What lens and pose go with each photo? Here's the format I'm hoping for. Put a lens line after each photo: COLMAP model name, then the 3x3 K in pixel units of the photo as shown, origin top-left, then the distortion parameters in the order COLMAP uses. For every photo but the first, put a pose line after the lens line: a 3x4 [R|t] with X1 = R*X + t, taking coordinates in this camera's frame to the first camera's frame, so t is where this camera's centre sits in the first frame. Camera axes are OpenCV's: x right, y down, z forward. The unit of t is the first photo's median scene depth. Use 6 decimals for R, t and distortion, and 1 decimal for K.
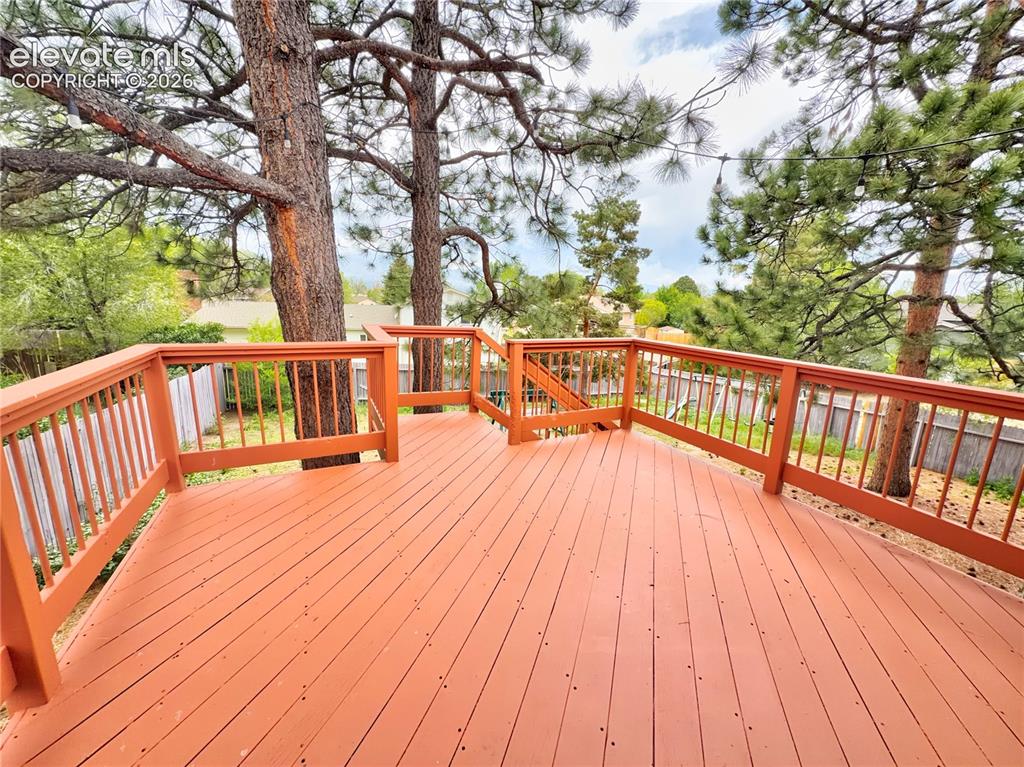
lens RADIAL K [[407.9, 0, 513.0], [0, 407.9, 383.8], [0, 0, 1]] dist [0.000246, -0.000421]
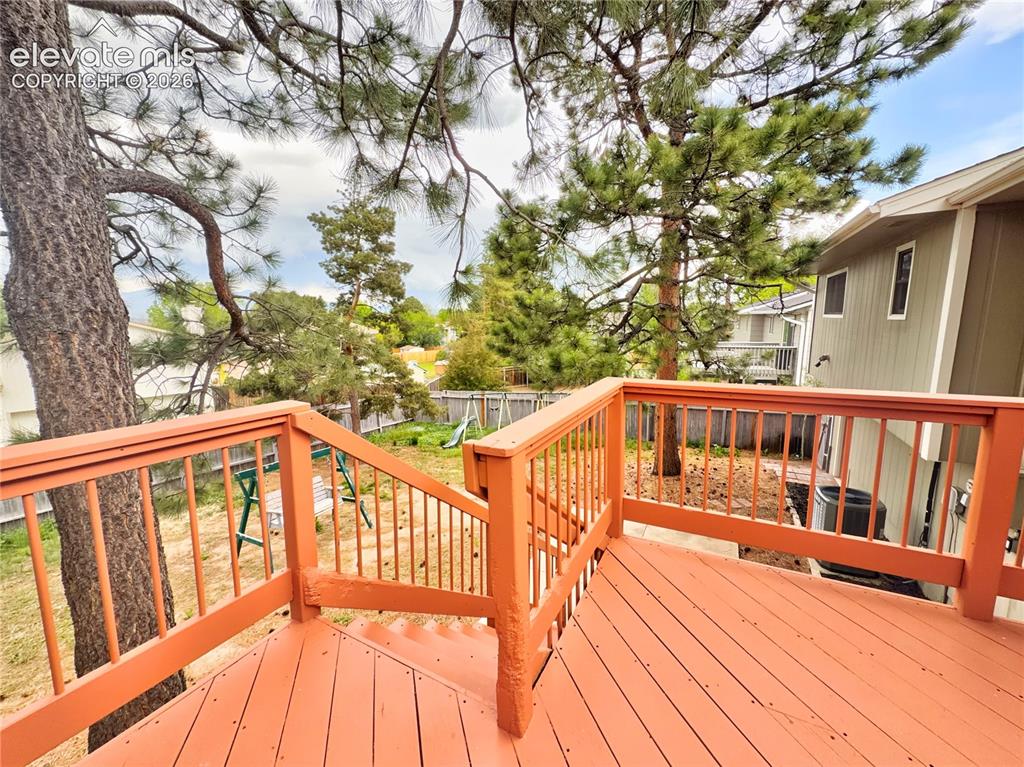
lens RADIAL K [[407.9, 0, 513.2], [0, 407.9, 383.8], [0, 0, 1]] dist [0.000246, -0.000421]
pose [[0.802825, -0.138378, 0.579933, -0.041026], [0.167021, 0.985945, 0.004043, -0.036380], [-0.572342, 0.093615, 0.814654, 0.170348]]
